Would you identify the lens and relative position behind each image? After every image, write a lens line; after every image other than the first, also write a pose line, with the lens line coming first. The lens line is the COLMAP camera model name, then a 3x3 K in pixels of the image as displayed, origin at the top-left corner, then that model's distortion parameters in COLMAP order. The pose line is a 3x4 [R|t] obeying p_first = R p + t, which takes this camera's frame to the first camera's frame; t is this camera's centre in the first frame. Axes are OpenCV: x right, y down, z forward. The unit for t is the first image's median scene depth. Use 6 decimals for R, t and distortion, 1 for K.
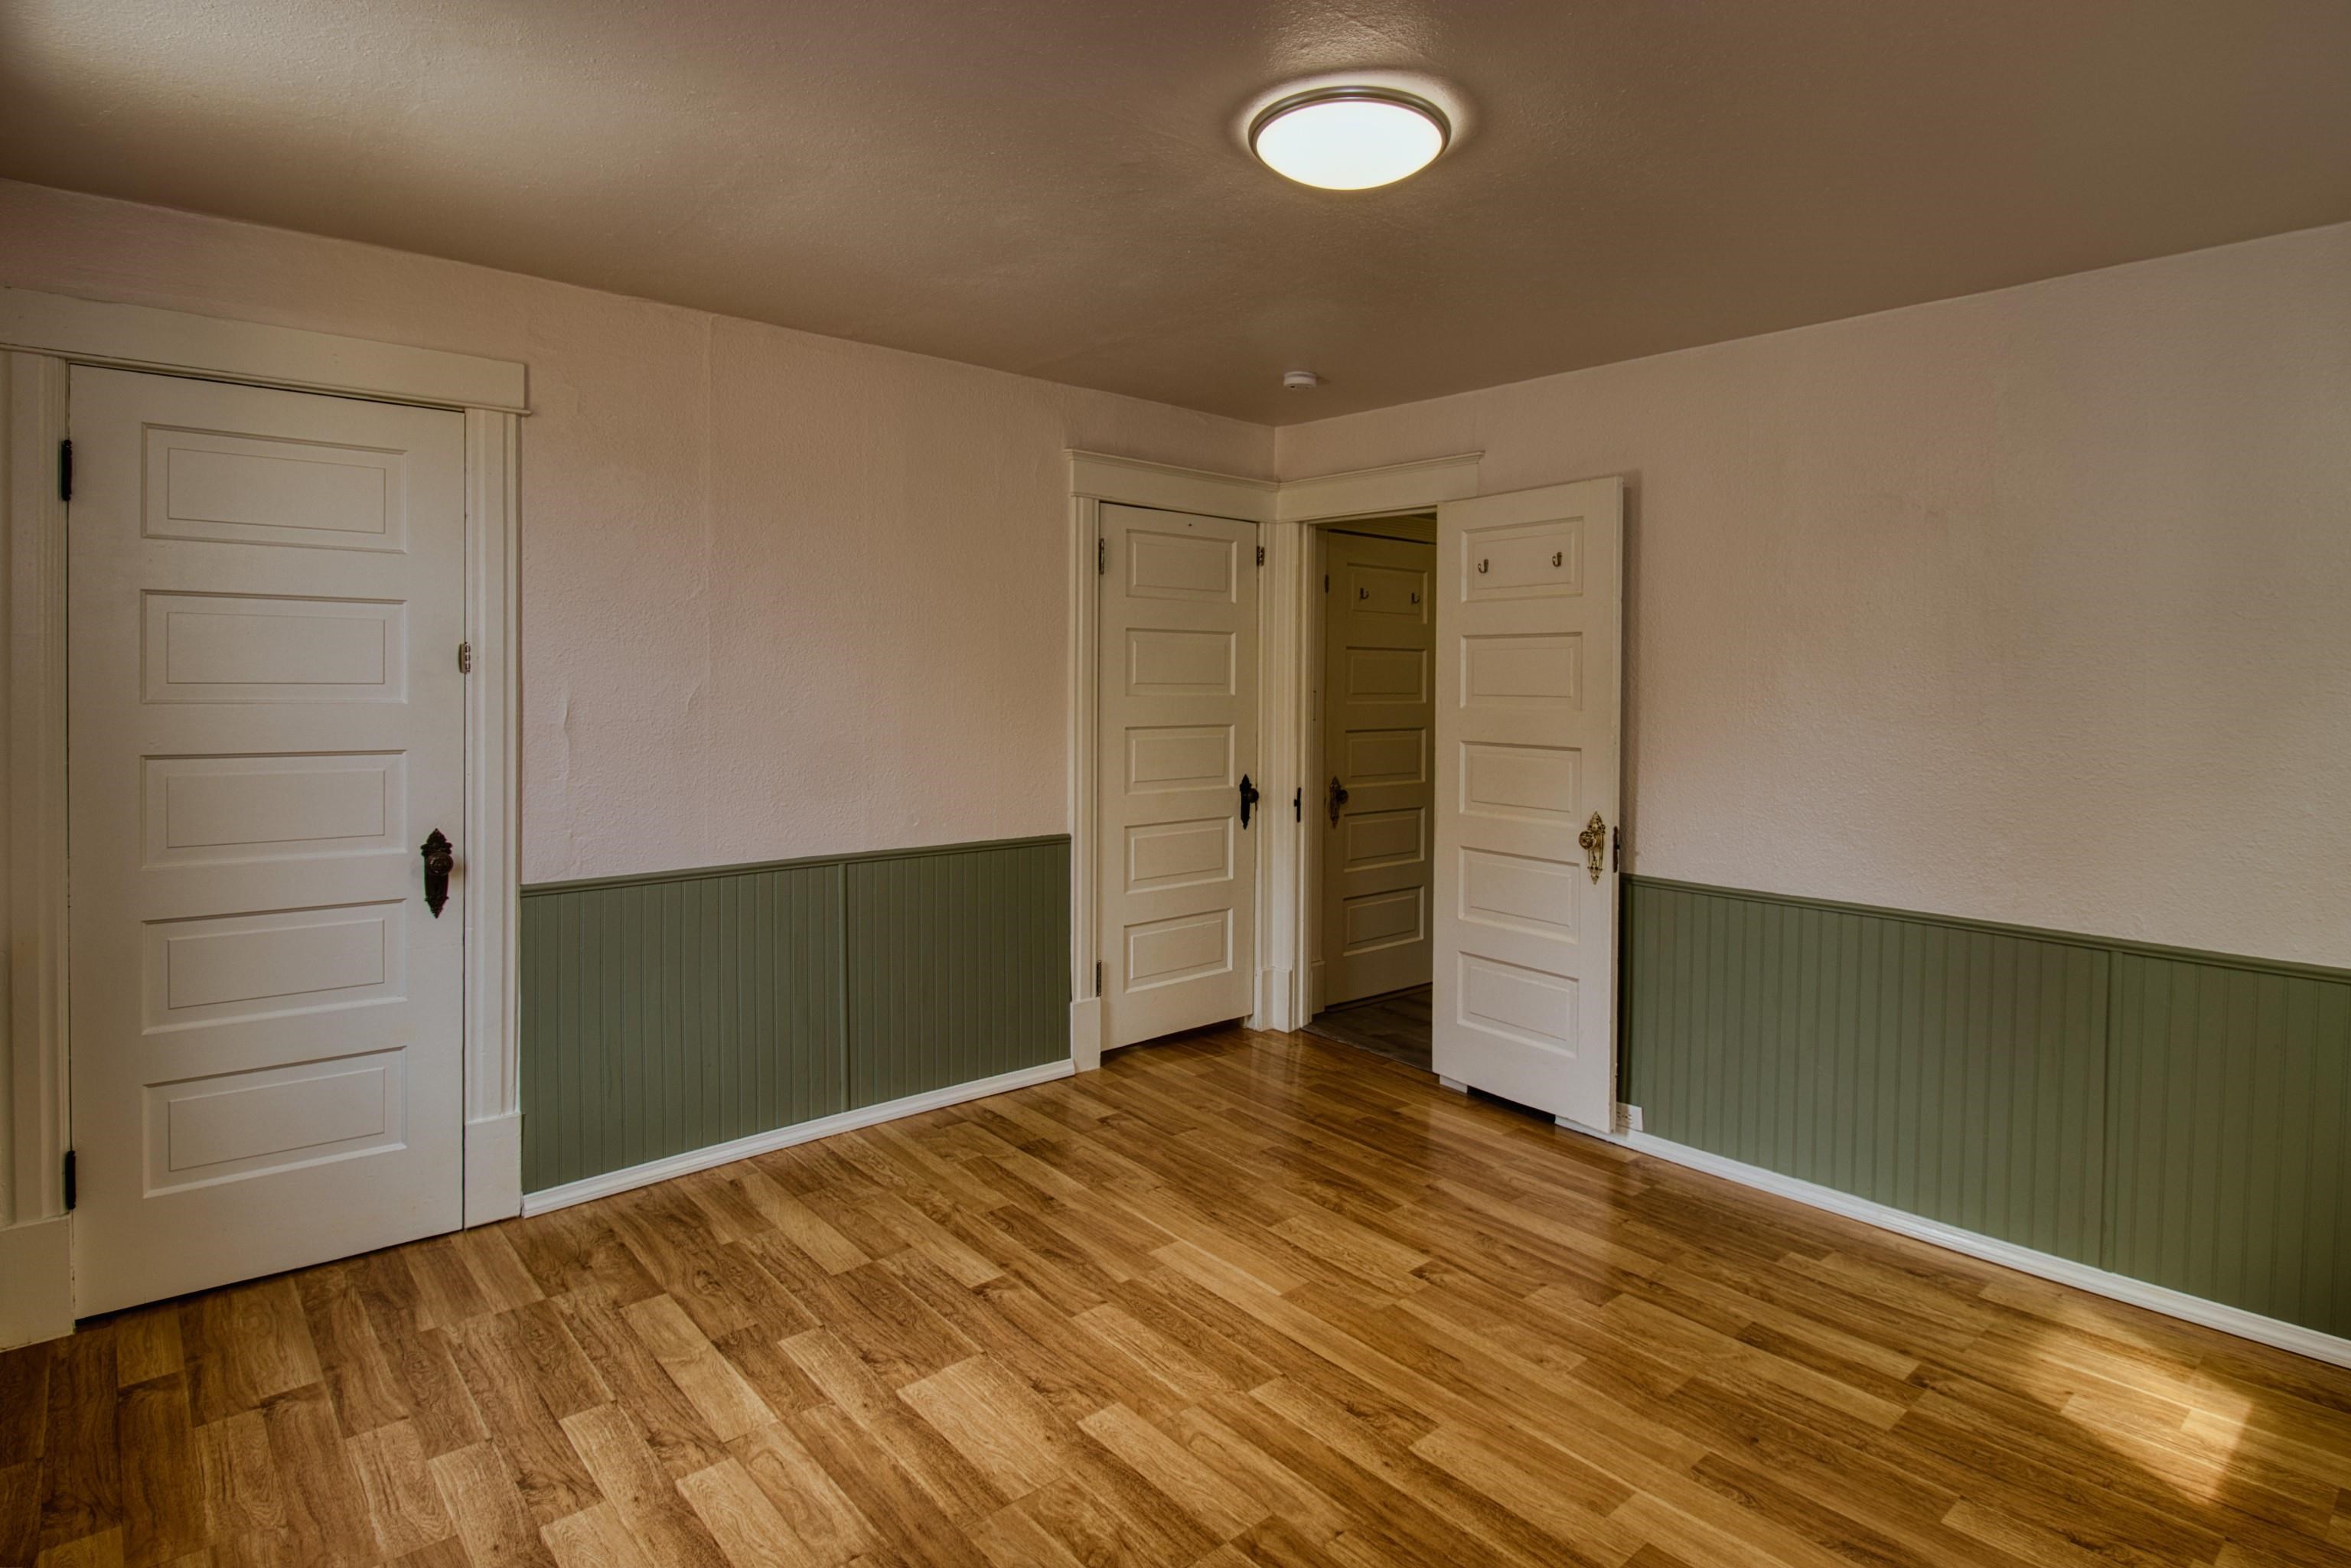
lens RADIAL K [[1194.6, 0, 1175.5], [0, 1194.6, 784.0], [0, 0, 1]] dist [-0.002770, -0.001380]
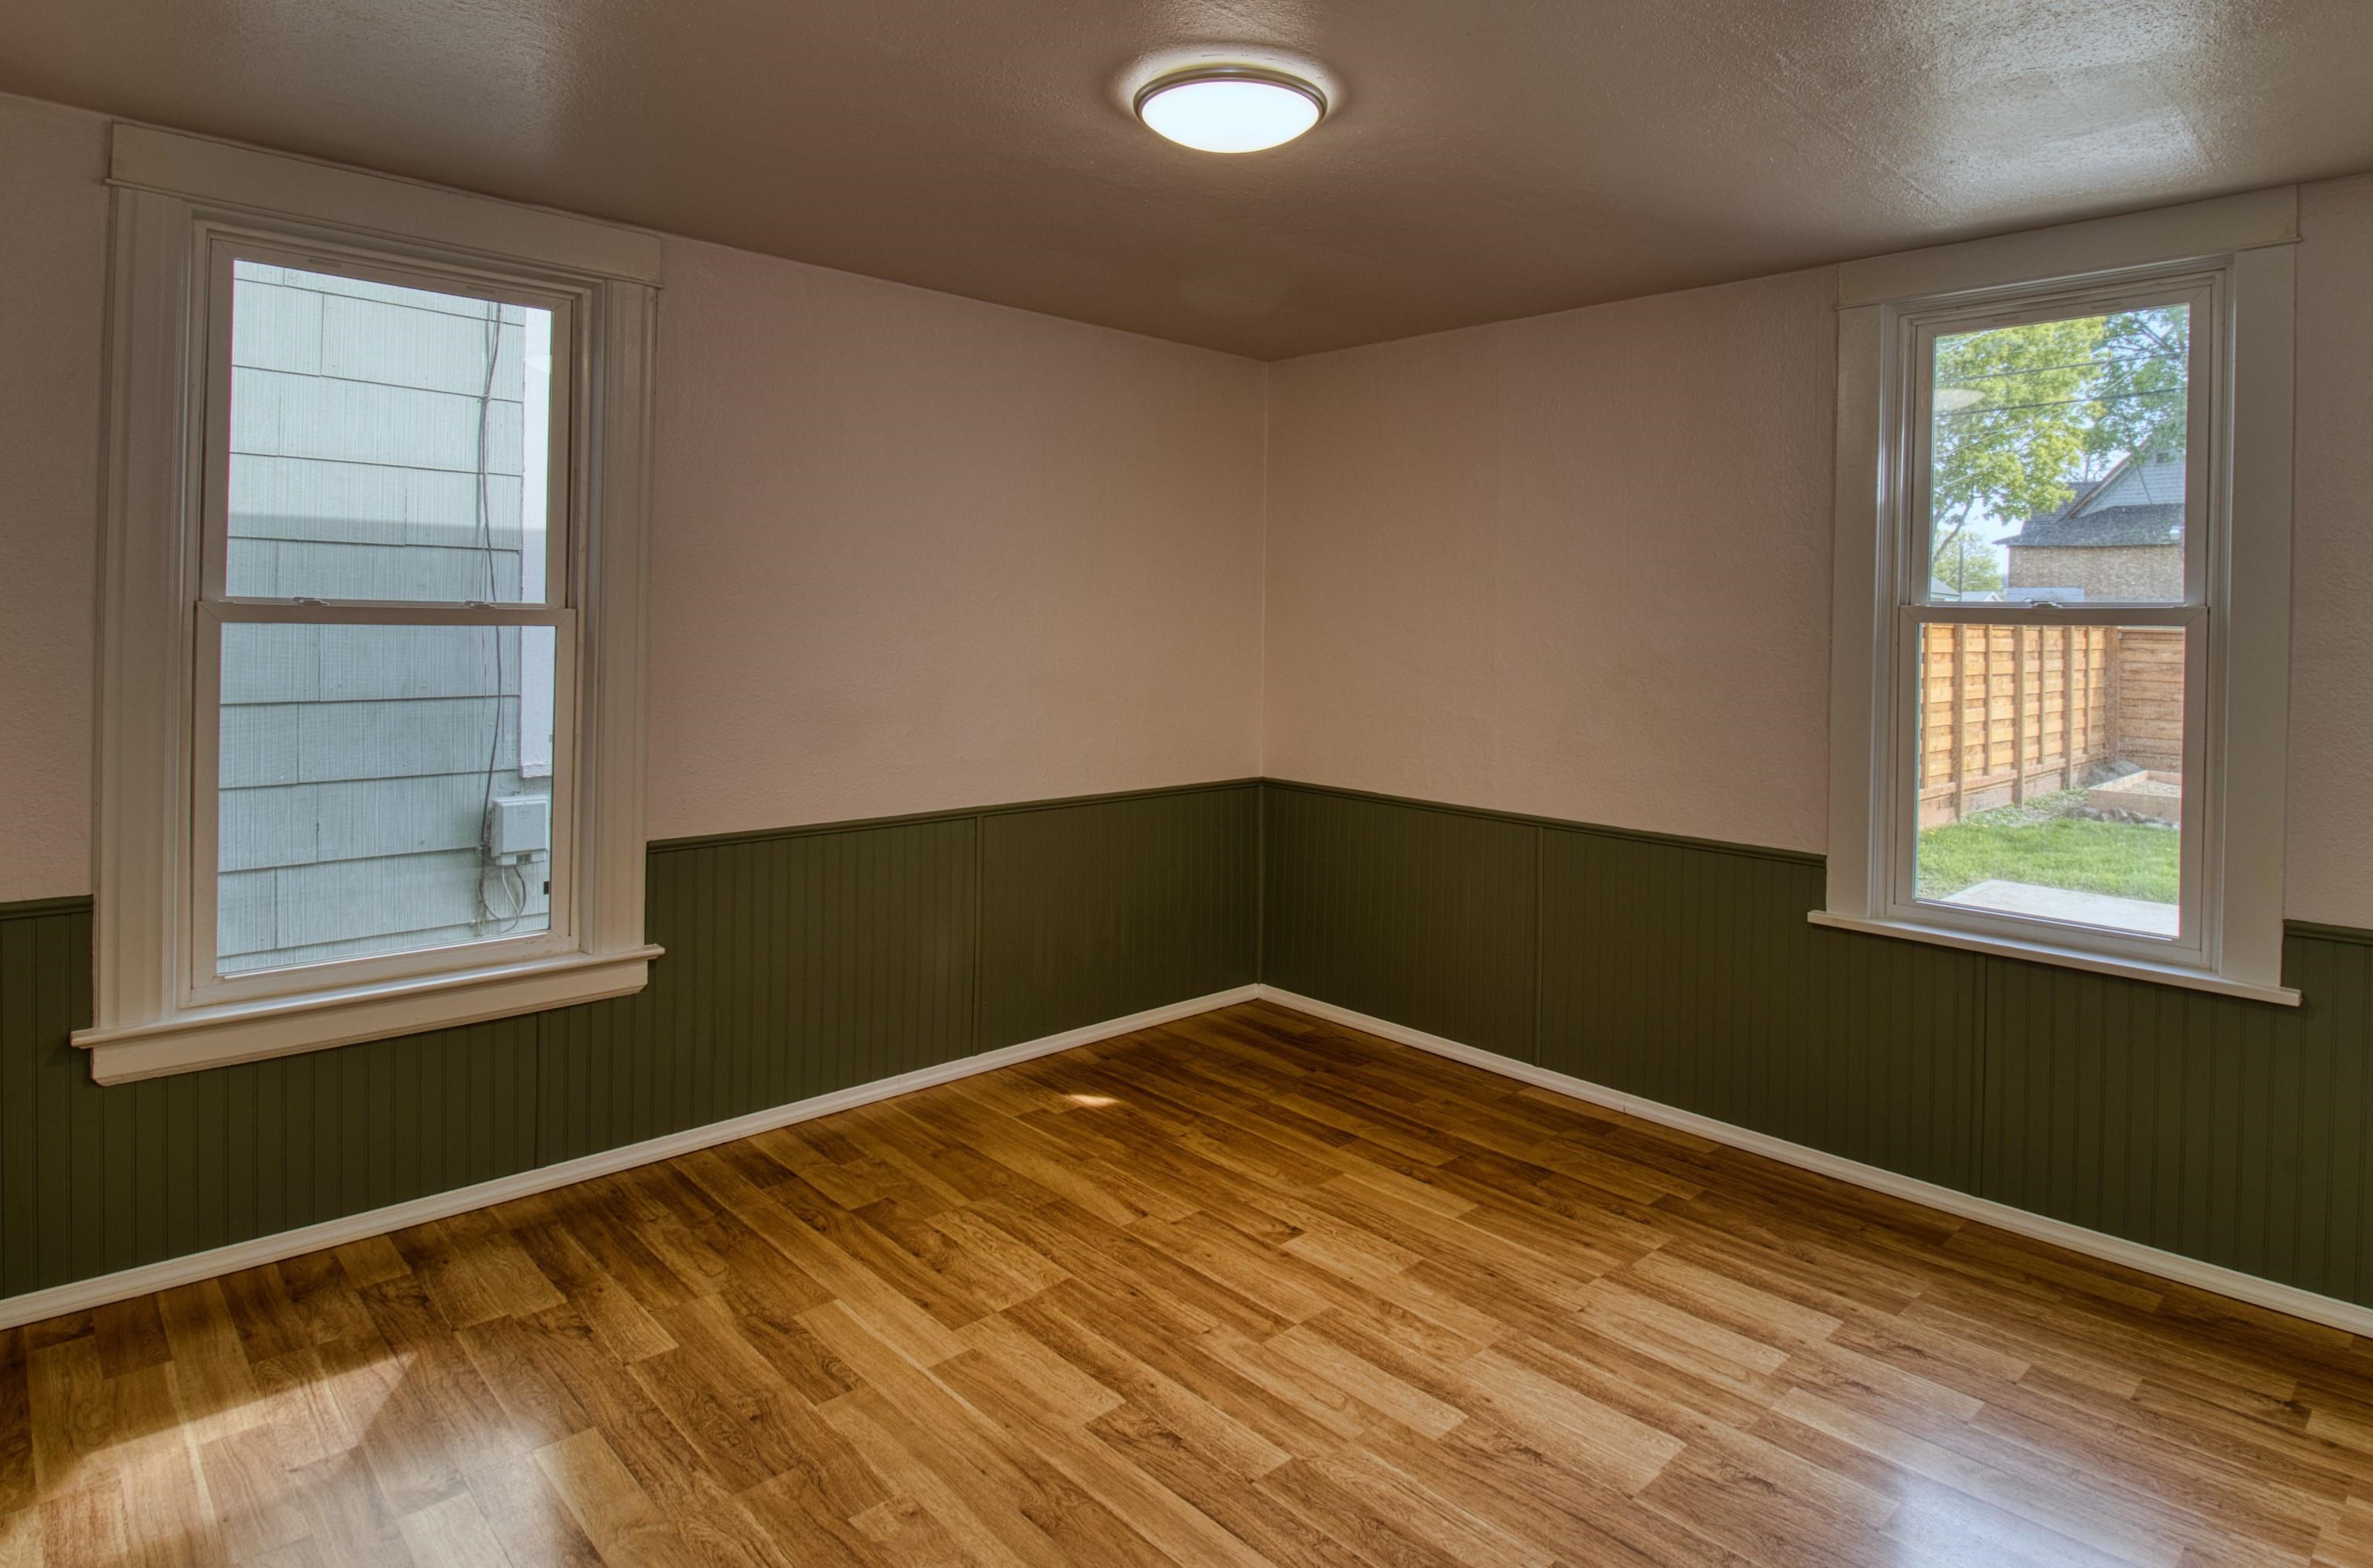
lens RADIAL K [[1301.7, 0, 1186.5], [0, 1301.7, 784.0], [0, 0, 1]] dist [0.002284, 0.000696]
pose [[-0.998957, -0.026889, -0.036903, 0.195038], [-0.034164, 0.976372, 0.213377, -0.172491], [0.030293, 0.214415, -0.976273, 1.910569]]
